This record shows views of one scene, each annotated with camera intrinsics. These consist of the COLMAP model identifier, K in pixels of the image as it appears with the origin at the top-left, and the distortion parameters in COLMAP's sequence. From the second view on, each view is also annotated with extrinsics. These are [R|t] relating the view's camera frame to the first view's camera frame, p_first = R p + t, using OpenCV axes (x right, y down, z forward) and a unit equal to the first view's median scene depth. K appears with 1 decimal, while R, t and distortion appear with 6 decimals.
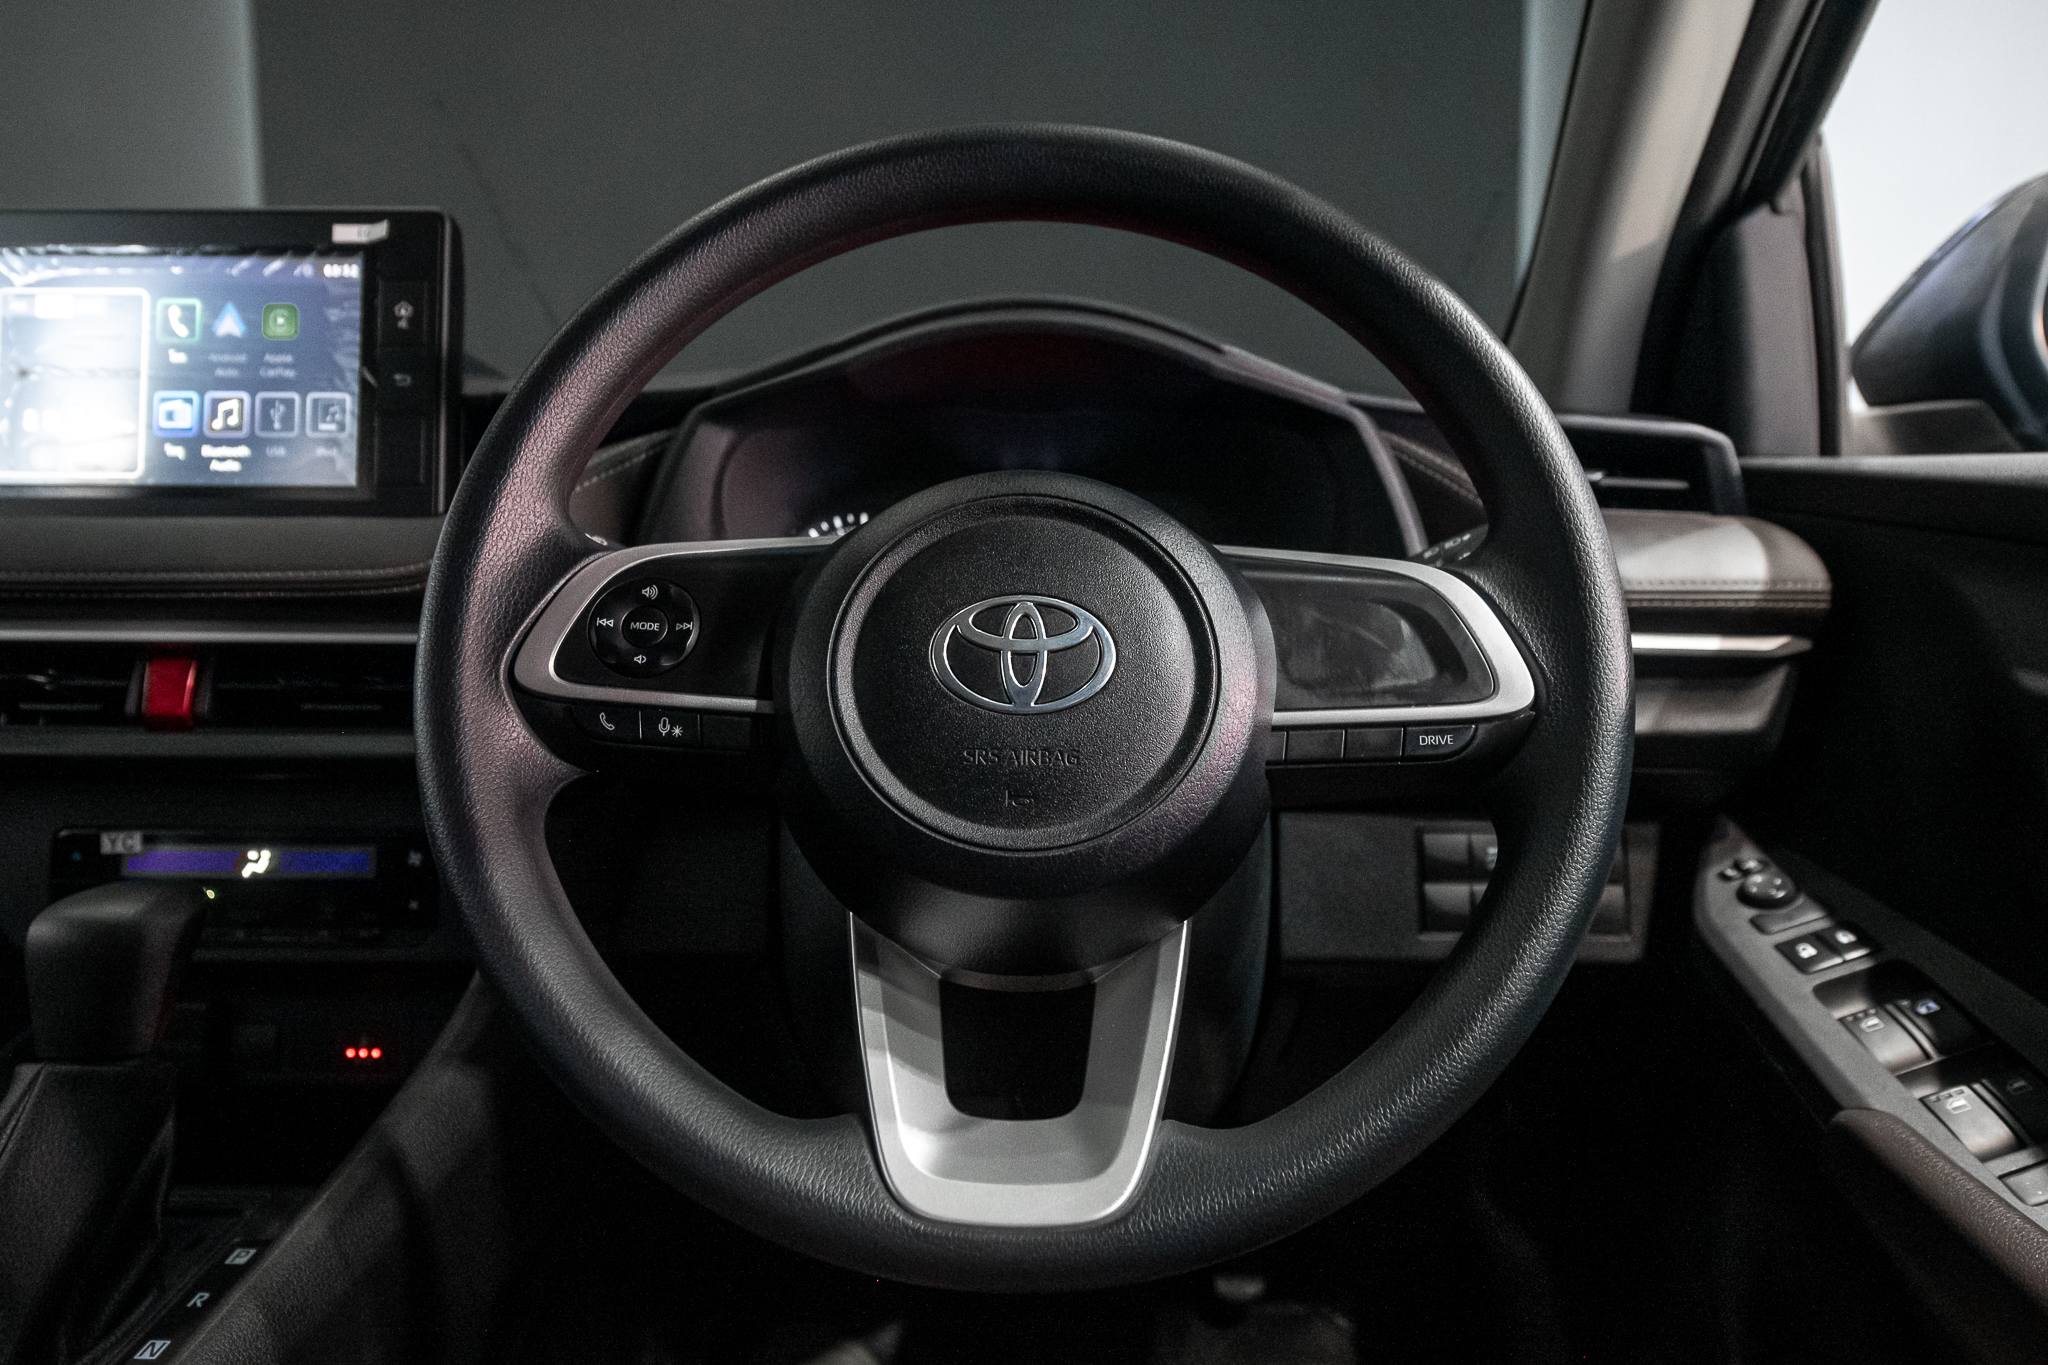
lens RADIAL K [[1334.1, 0, 1012.2], [0, 1334.1, 638.9], [0, 0, 1]] dist [-0.013251, 0.000129]
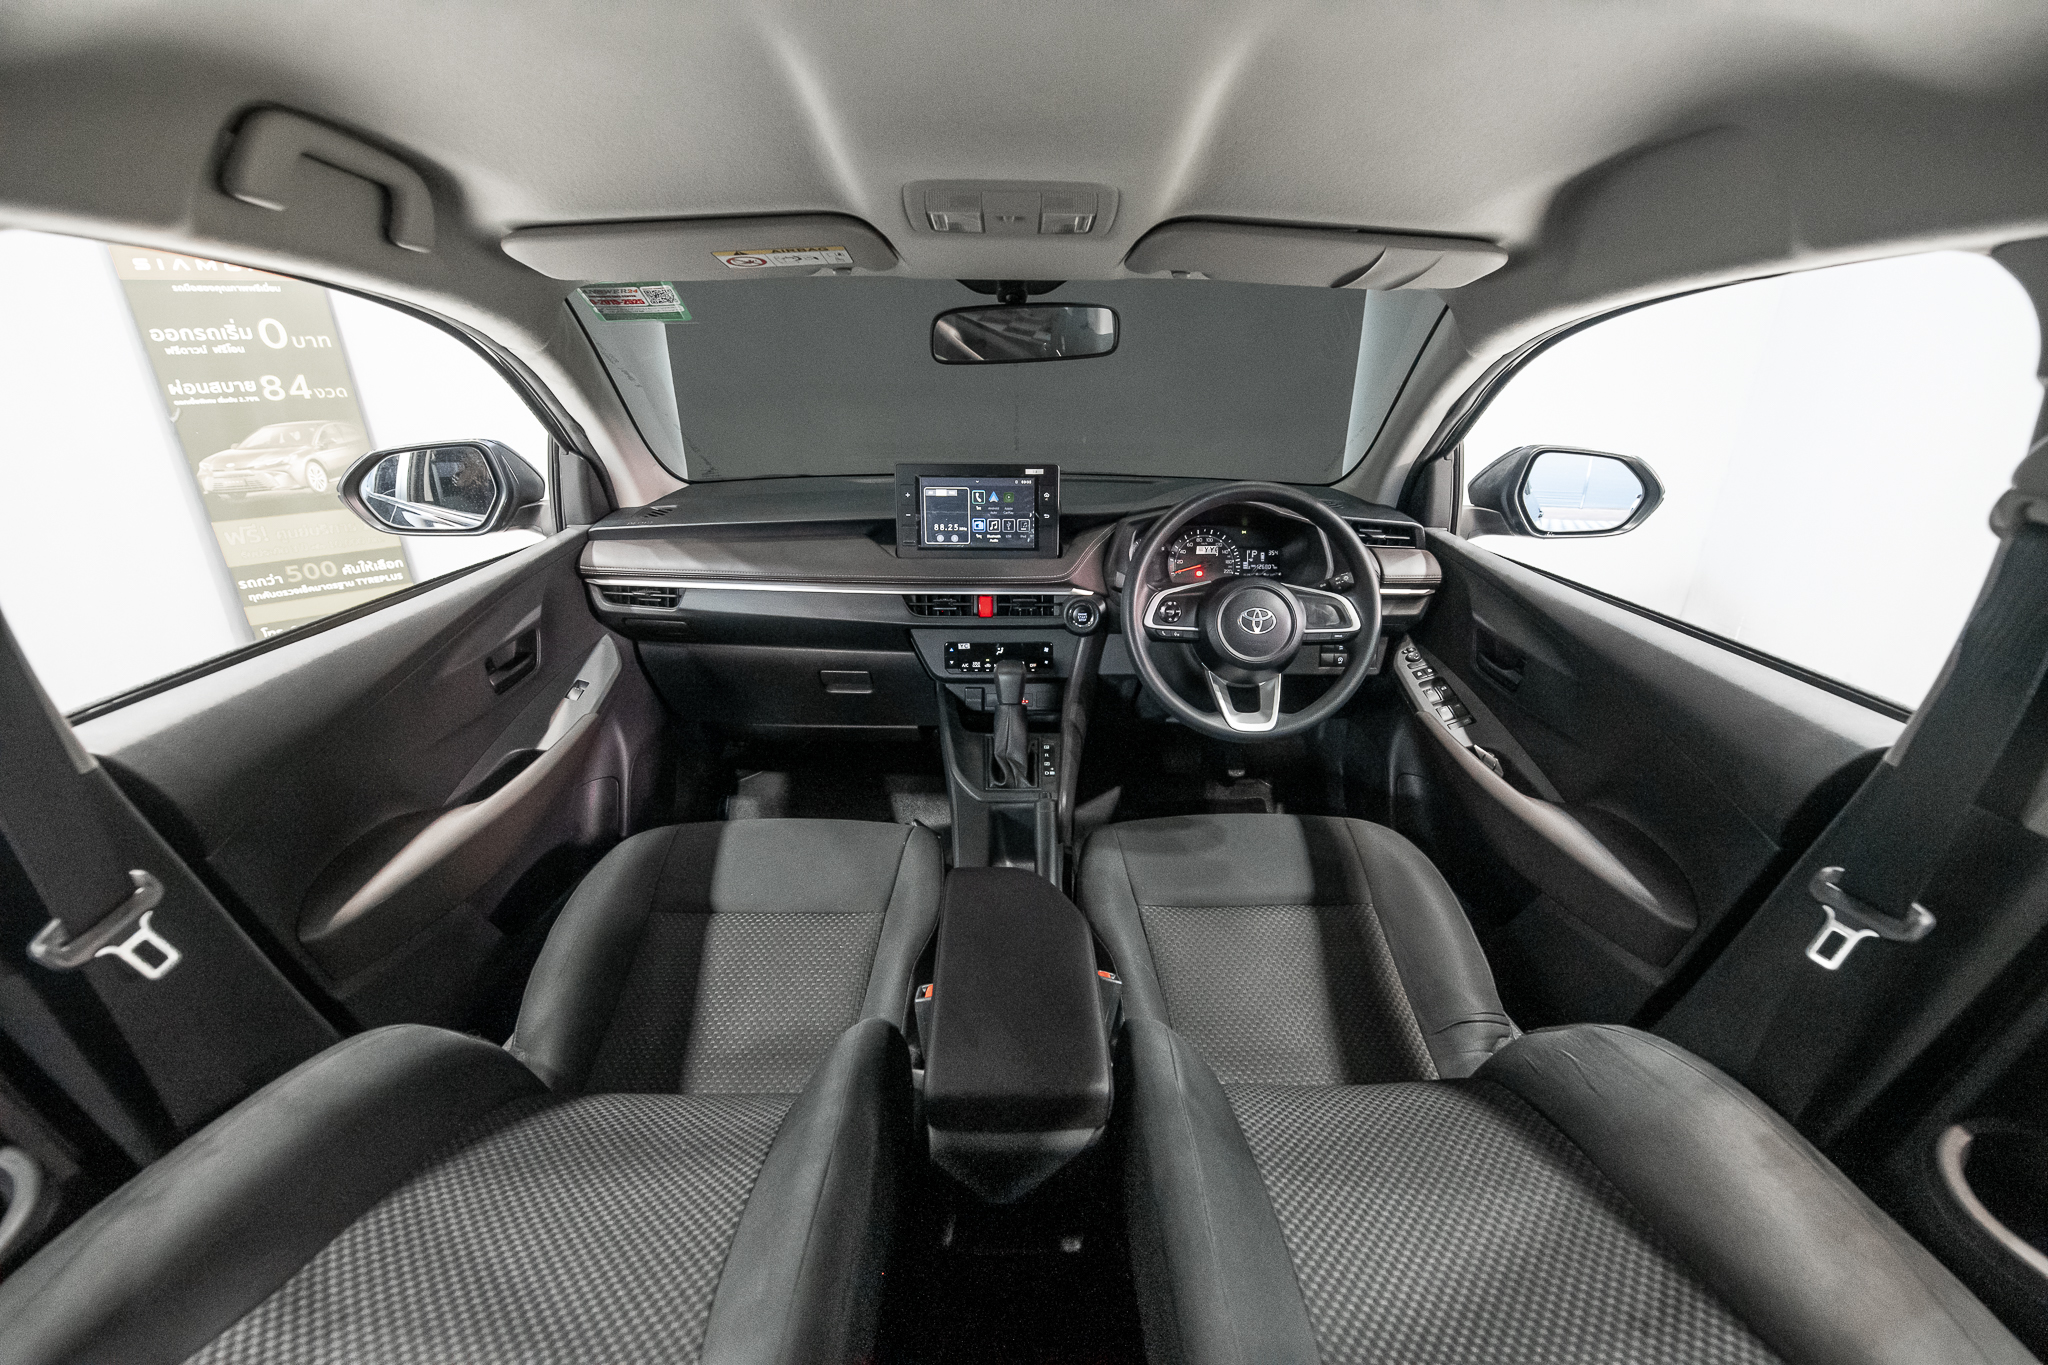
lens RADIAL K [[860.8, 0, 1024.0], [0, 860.8, 701.1], [0, 0, 1]] dist [-0.002416, -0.000285]
pose [[0.999577, -0.006822, 0.028272, -0.579957], [-0.001974, 0.953949, 0.299962, -0.405096], [-0.029017, -0.299891, 0.953532, -1.278069]]
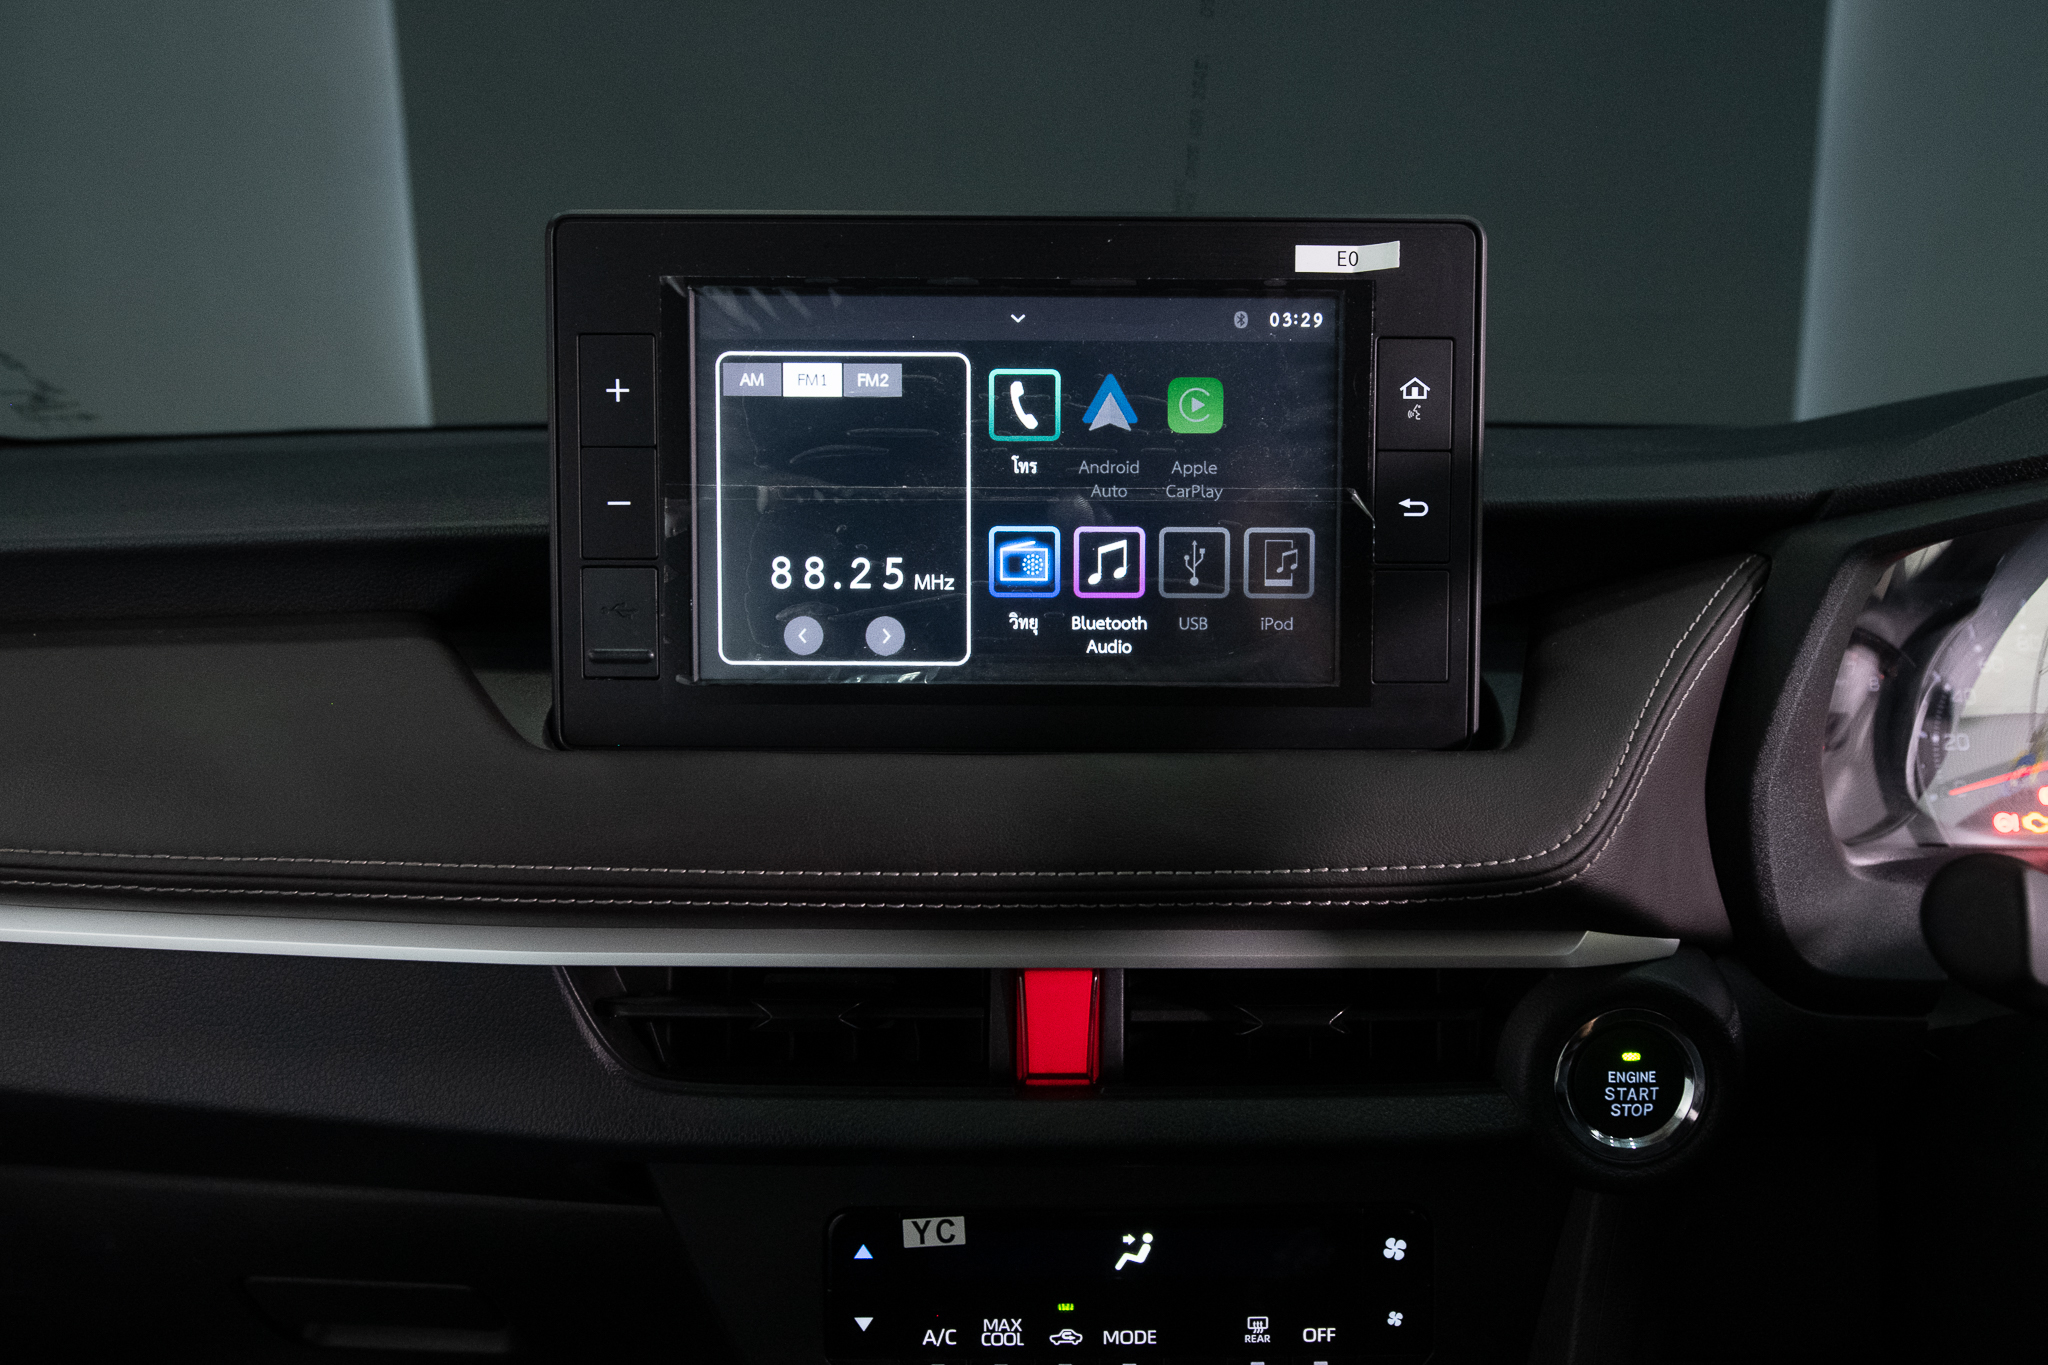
lens RADIAL K [[1106.1, 0, 1027.0], [0, 1106.1, 639.2], [0, 0, 1]] dist [-0.031290, -0.001523]
pose [[0.999939, -0.003050, 0.010623, -0.635305], [0.002258, 0.997268, 0.073832, -0.171537], [-0.010819, -0.073804, 0.997214, 0.495892]]
